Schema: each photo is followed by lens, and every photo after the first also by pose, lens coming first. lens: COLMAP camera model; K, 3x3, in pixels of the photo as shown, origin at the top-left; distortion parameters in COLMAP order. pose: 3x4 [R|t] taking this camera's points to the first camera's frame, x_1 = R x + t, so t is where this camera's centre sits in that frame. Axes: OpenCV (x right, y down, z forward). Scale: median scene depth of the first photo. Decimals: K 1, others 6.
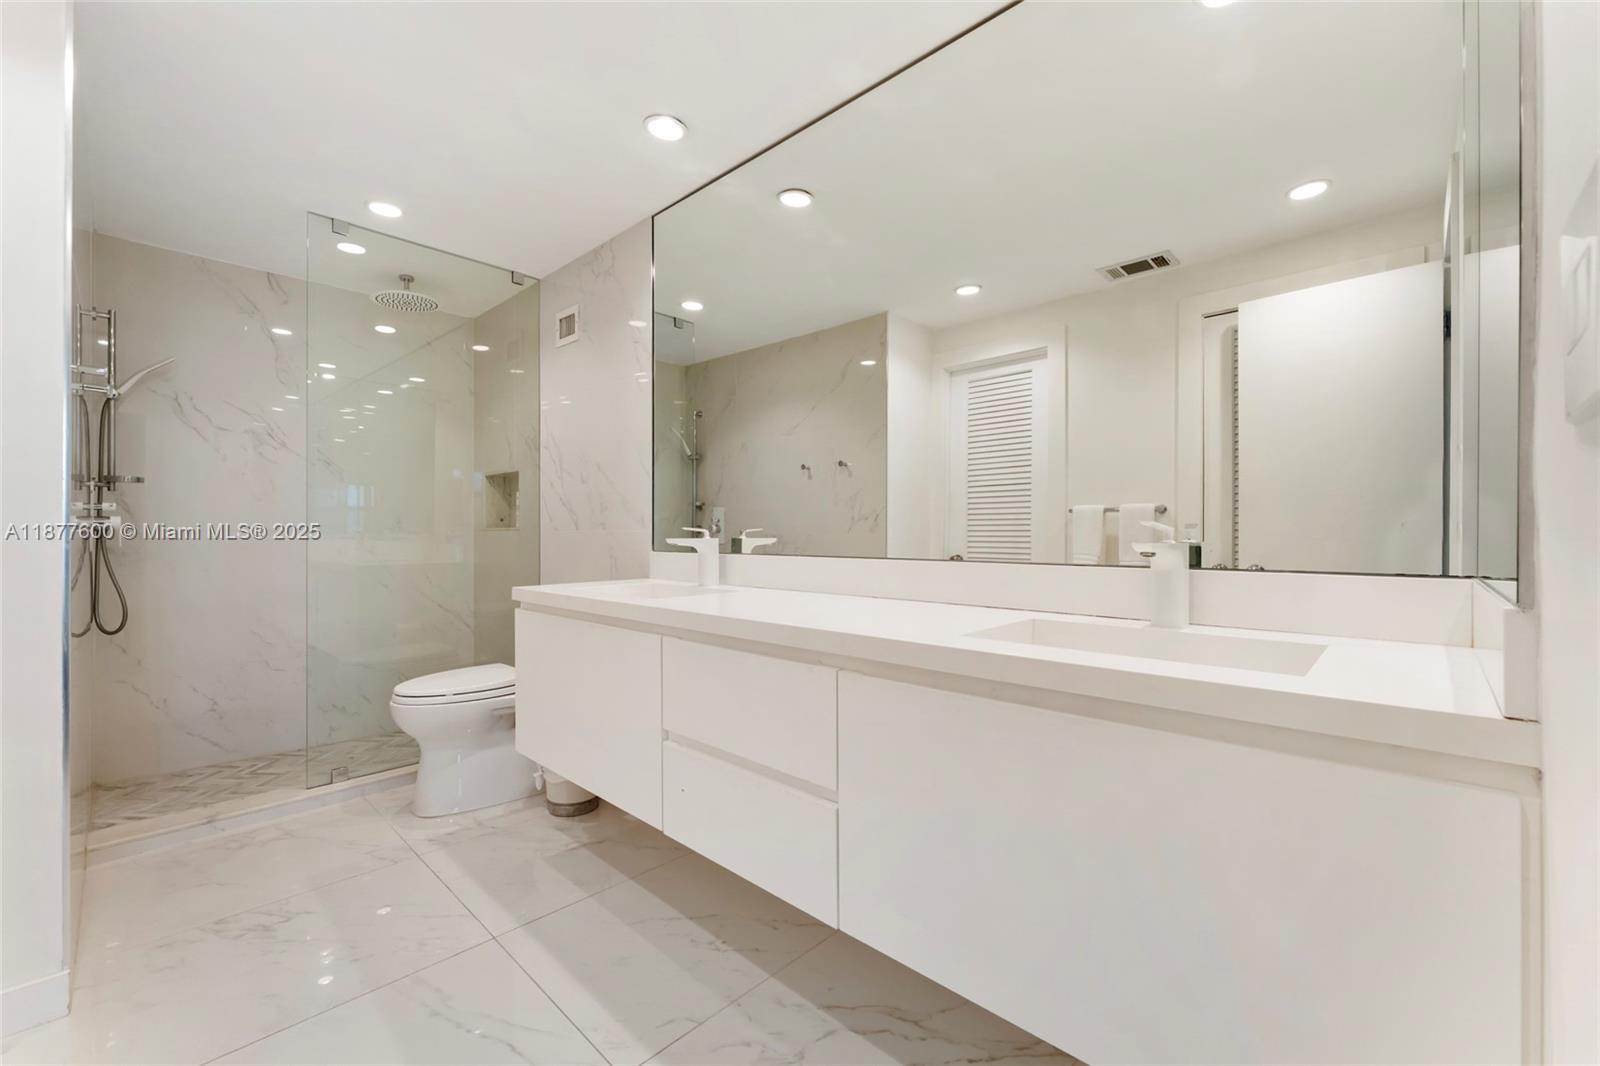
lens RADIAL K [[641.5, 0, 793.5], [0, 641.5, 531.7], [0, 0, 1]] dist [-0.000915, -0.000077]
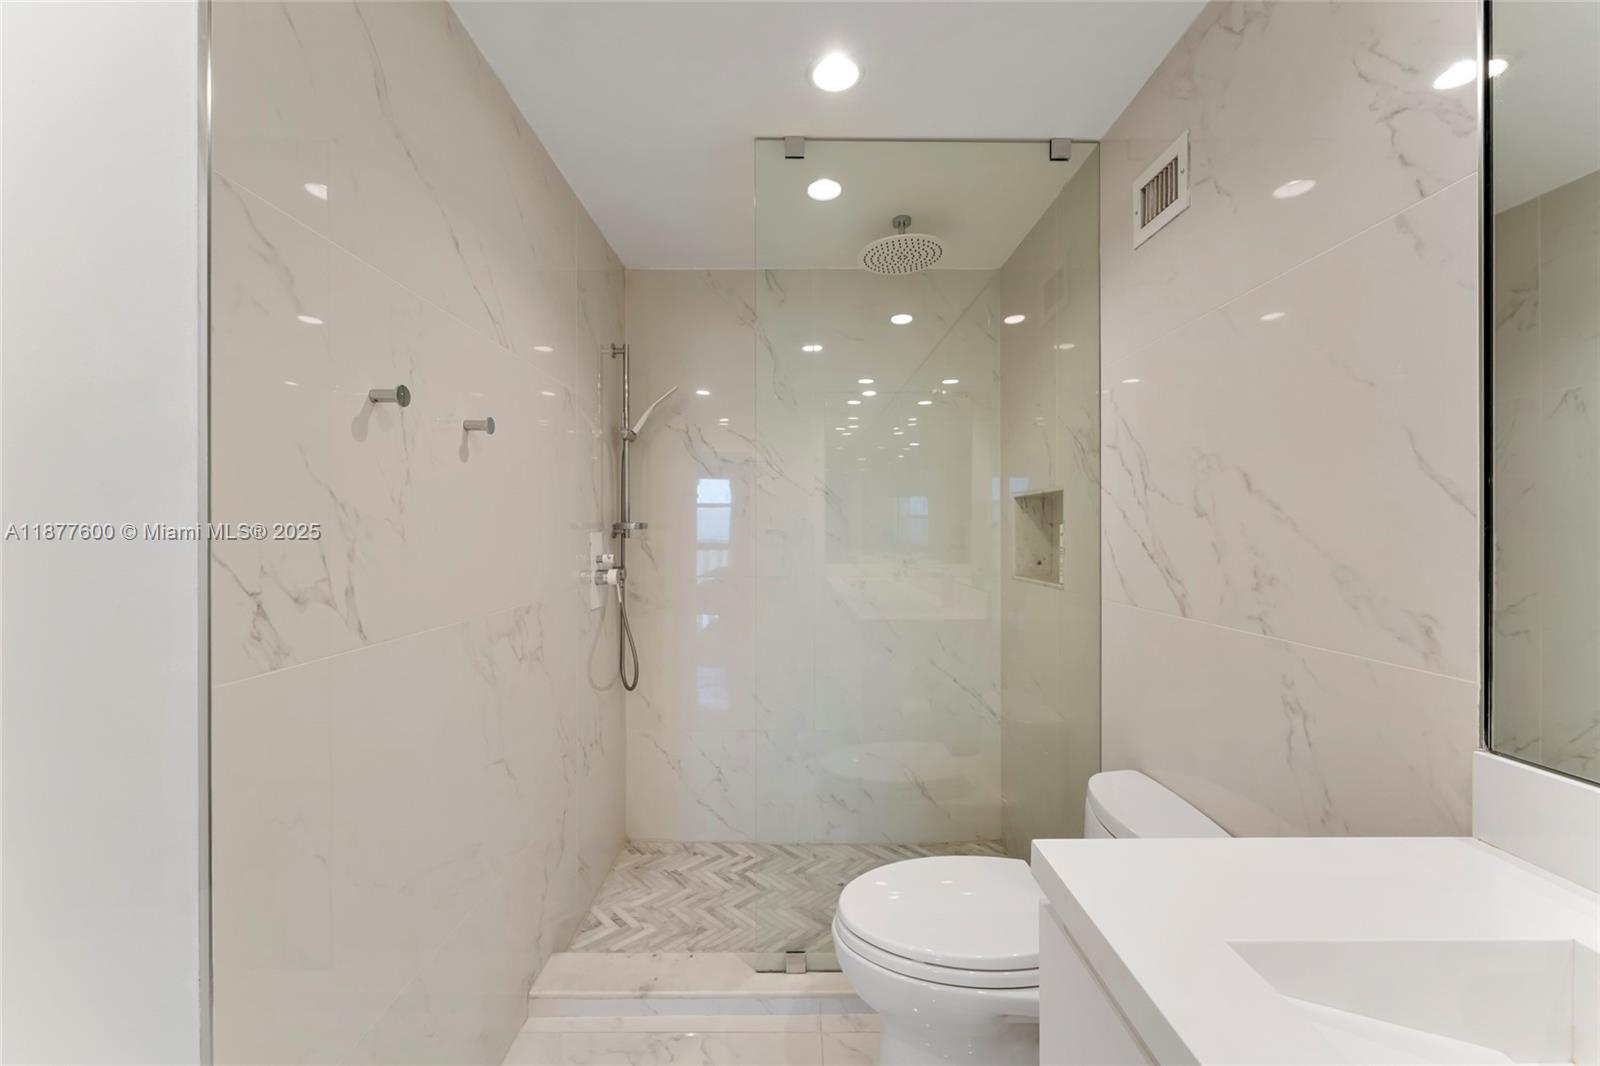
lens RADIAL K [[641.5, 0, 792.5], [0, 641.5, 530.5], [0, 0, 1]] dist [-0.000915, -0.000077]
pose [[0.683724, -0.001058, -0.729740, -0.188912], [-0.000140, 0.999999, -0.001581, -0.063615], [0.729741, 0.001183, 0.683723, 0.465781]]
